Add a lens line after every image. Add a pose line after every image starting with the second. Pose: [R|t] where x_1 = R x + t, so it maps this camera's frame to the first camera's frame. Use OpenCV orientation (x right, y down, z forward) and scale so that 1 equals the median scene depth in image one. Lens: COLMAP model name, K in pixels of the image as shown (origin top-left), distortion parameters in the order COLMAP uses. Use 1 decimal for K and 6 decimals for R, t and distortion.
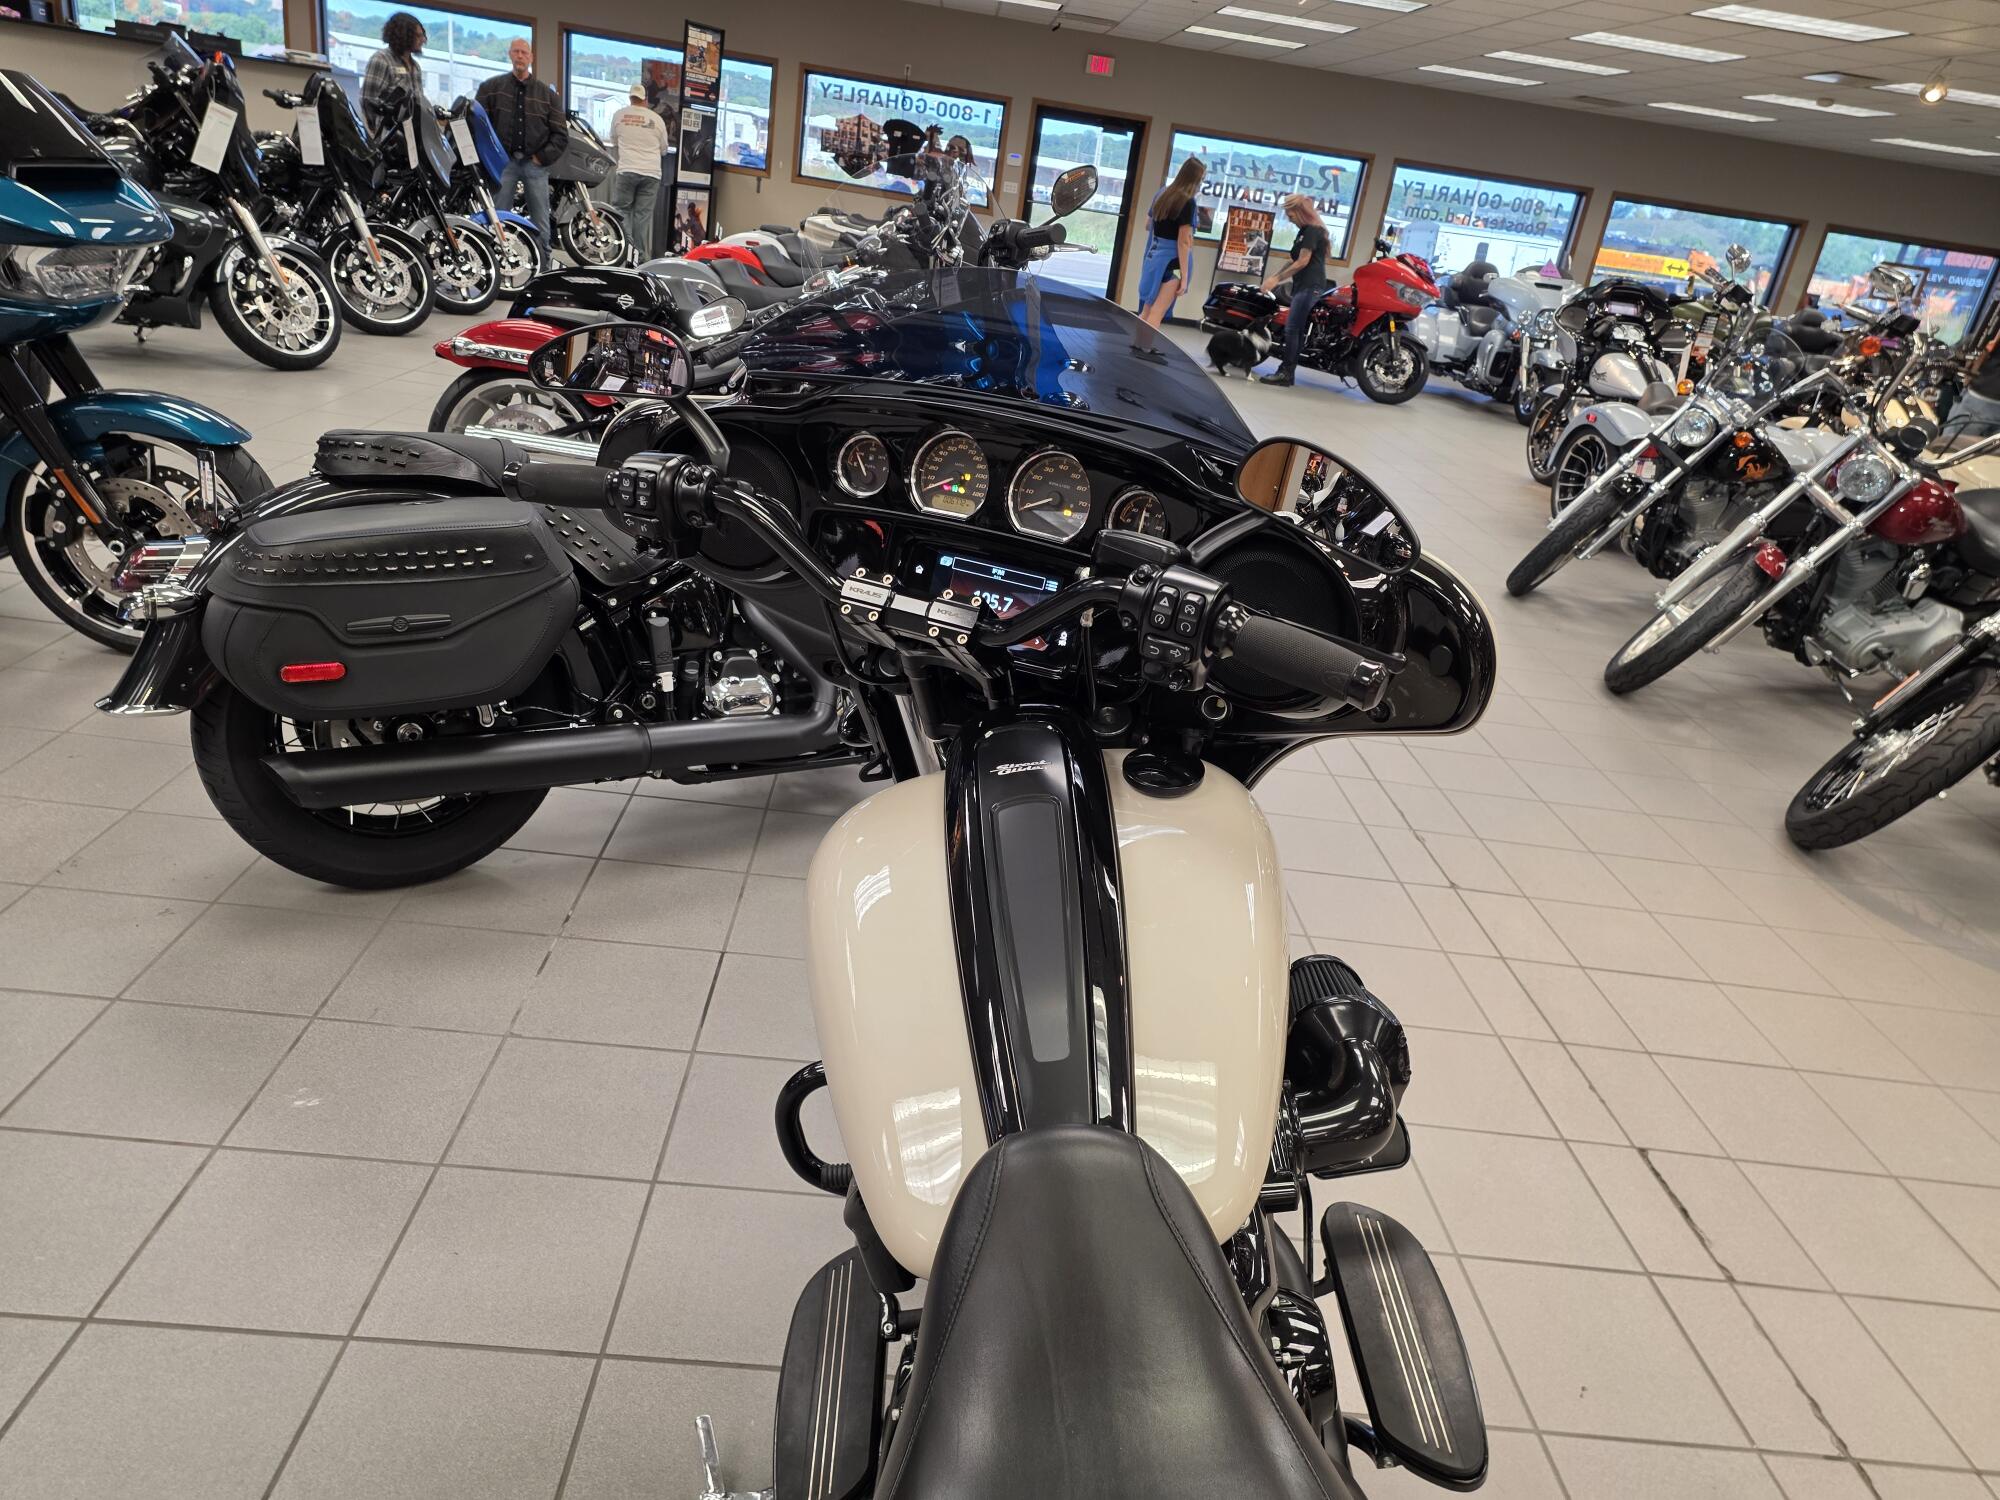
lens RADIAL K [[1335.8, 0, 997.6], [0, 1335.8, 724.8], [0, 0, 1]] dist [0.046833, -0.025871]
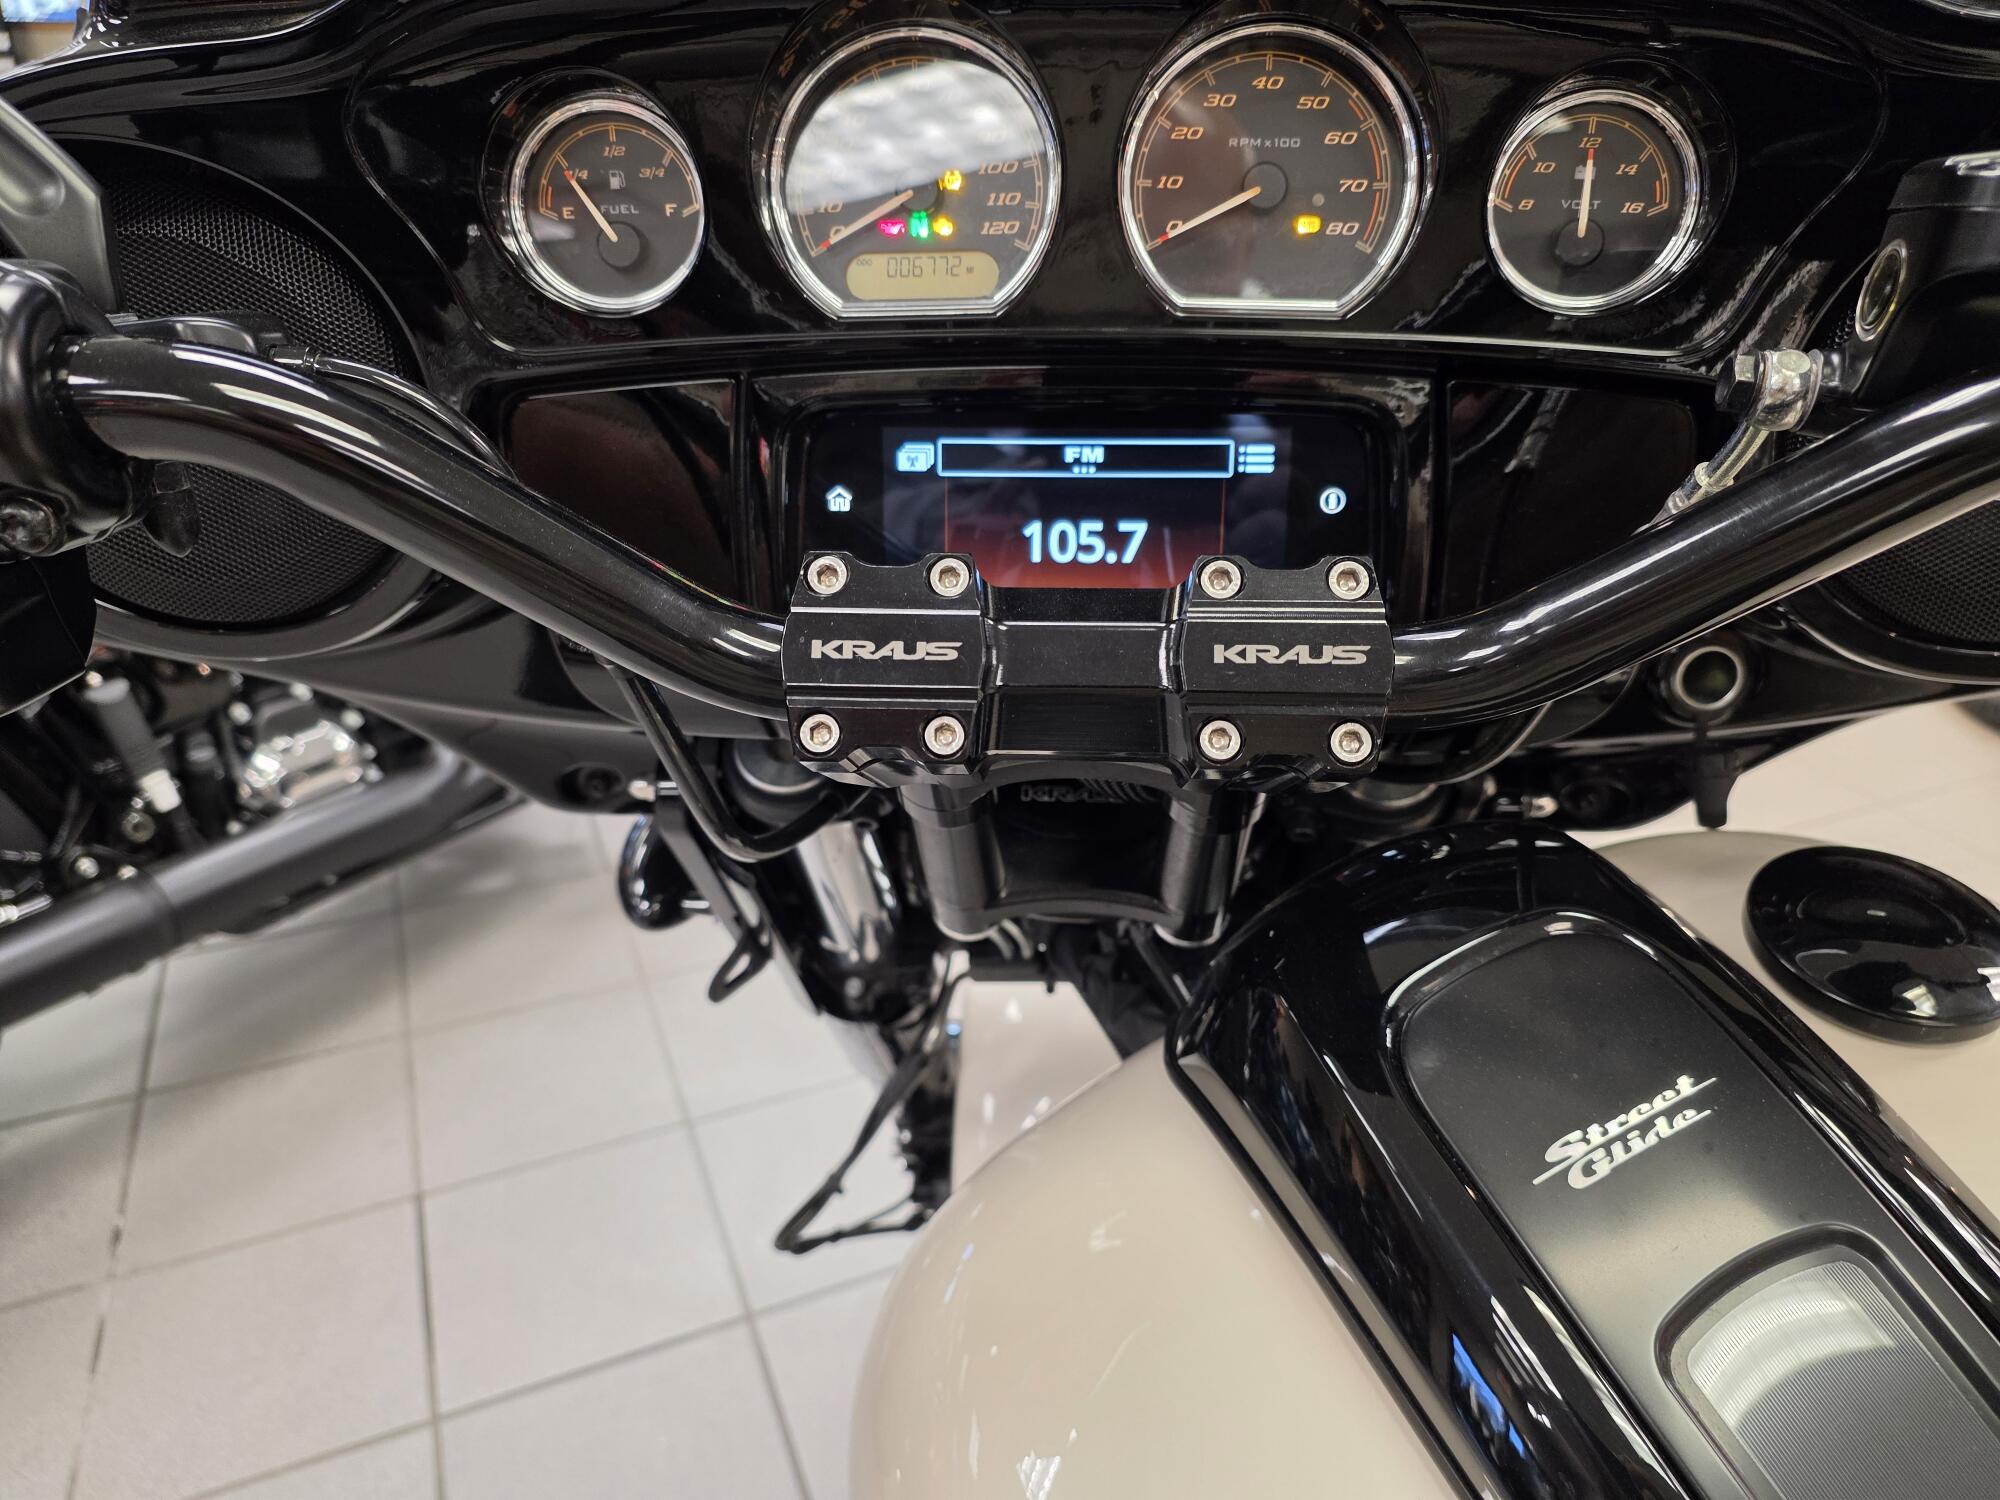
lens RADIAL K [[1364.6, 0, 995.0], [0, 1364.6, 741.2], [0, 0, 1]] dist [0.078756, -0.097594]
pose [[0.924697, -0.277483, 0.260651, -0.054393], [0.245064, 0.957794, 0.150245, -0.041847], [-0.291340, -0.075055, 0.953671, 0.271152]]
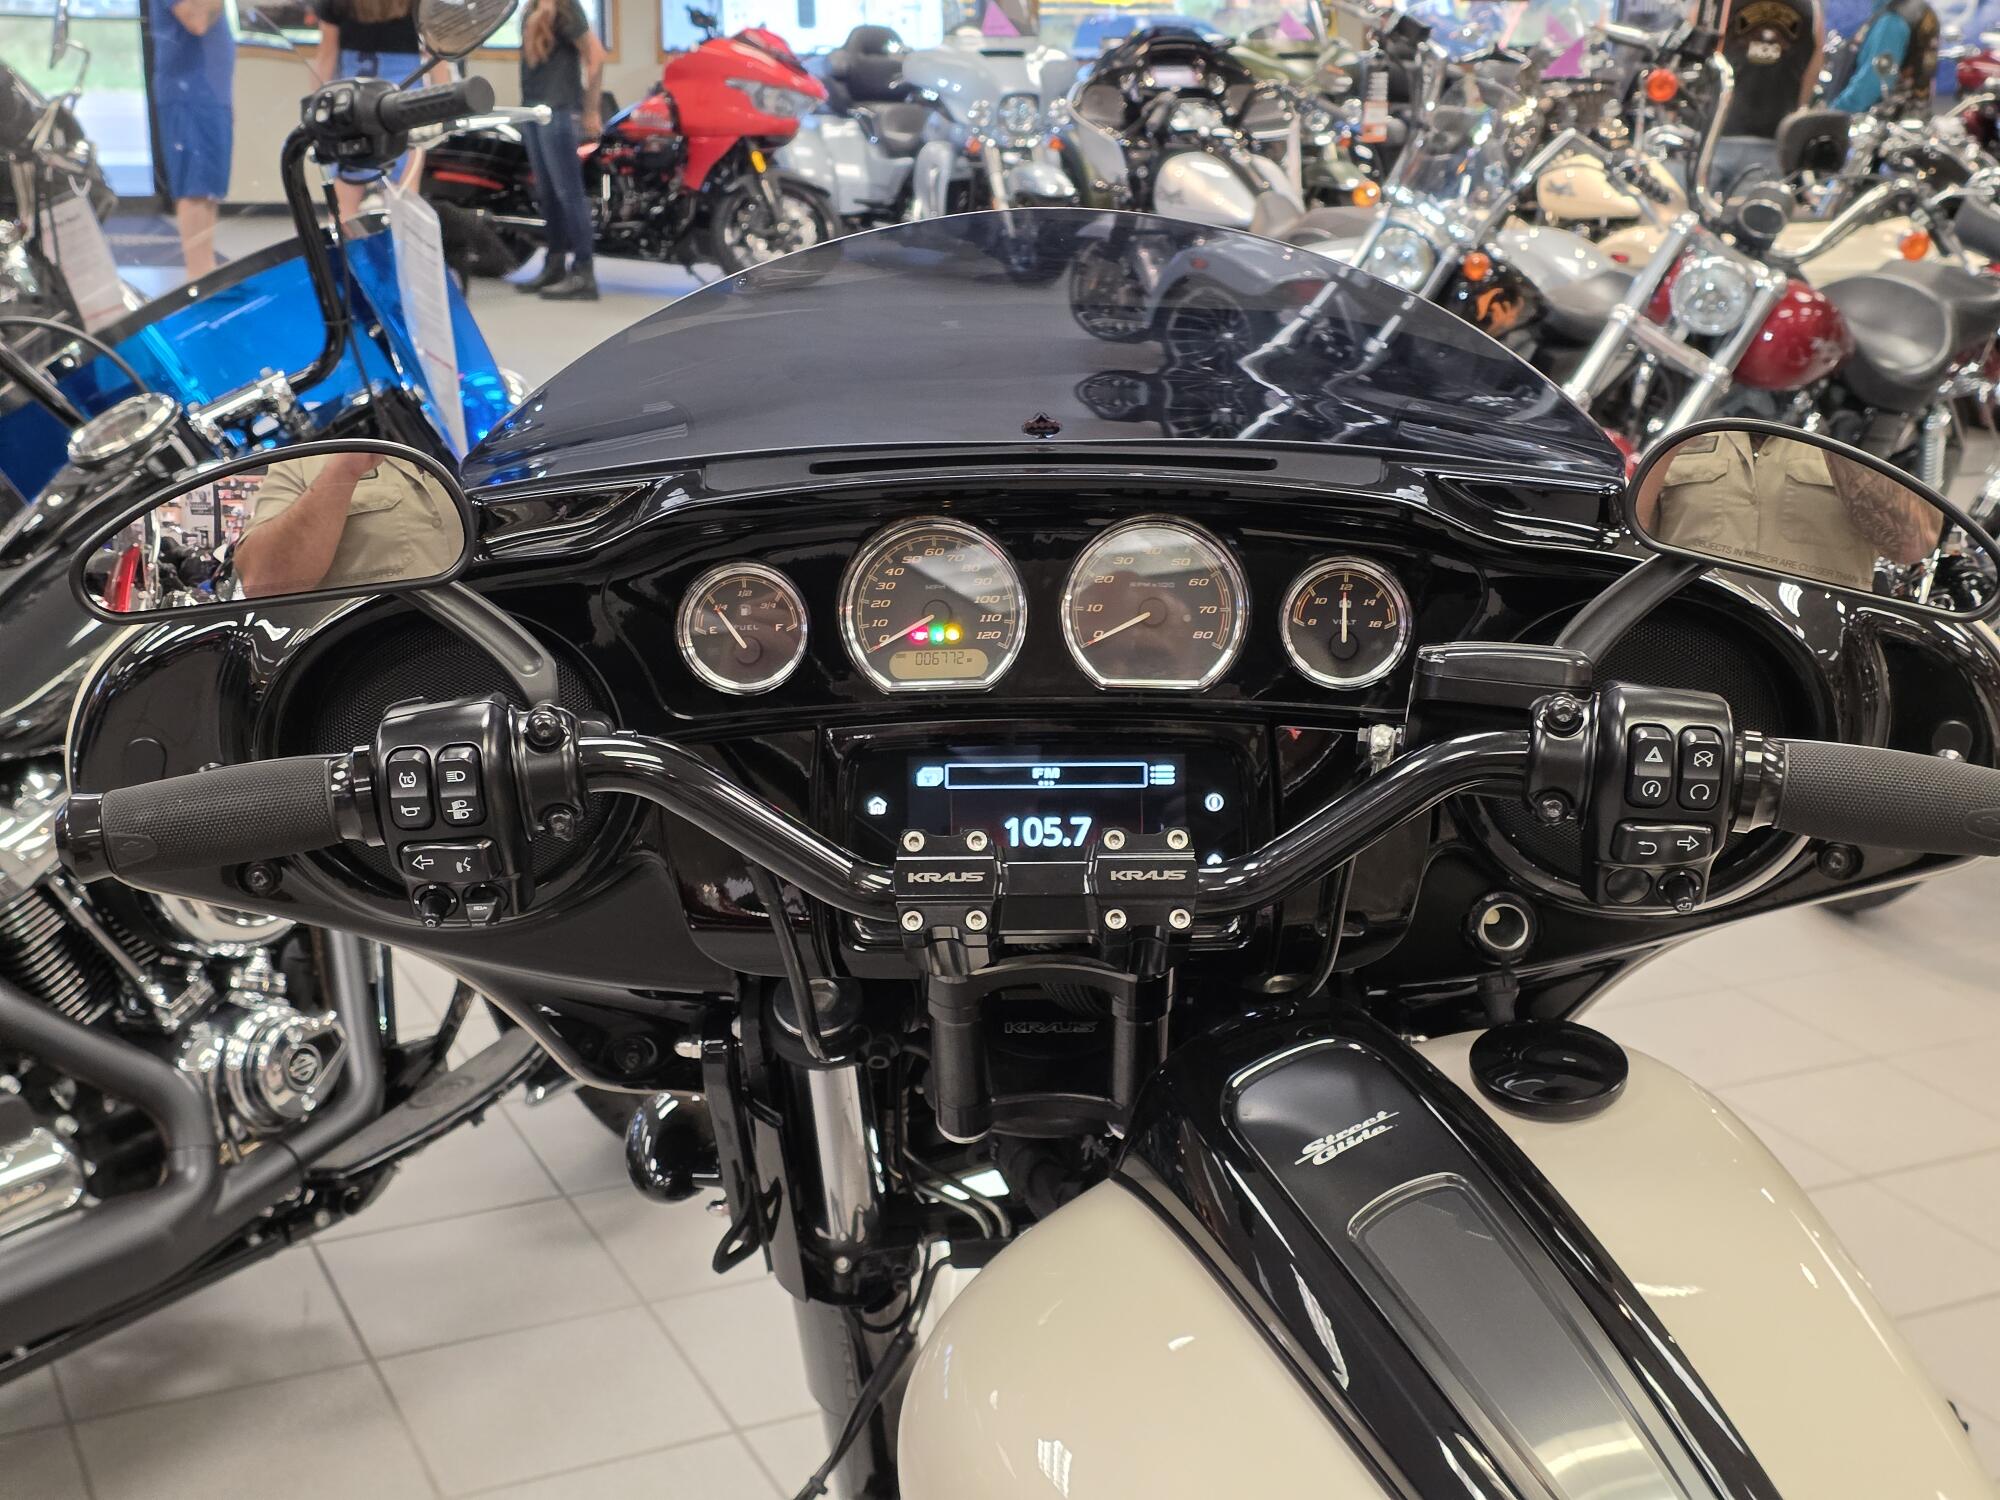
lens RADIAL K [[2637.3, 0, 1087.8], [0, 2637.3, 719.2], [0, 0, 1]] dist [0.185599, -0.478280]
pose [[0.896410, -0.227664, 0.380286, -0.147359], [0.260406, 0.964820, -0.036223, -0.038363], [-0.358661, 0.131500, 0.924159, 0.027362]]
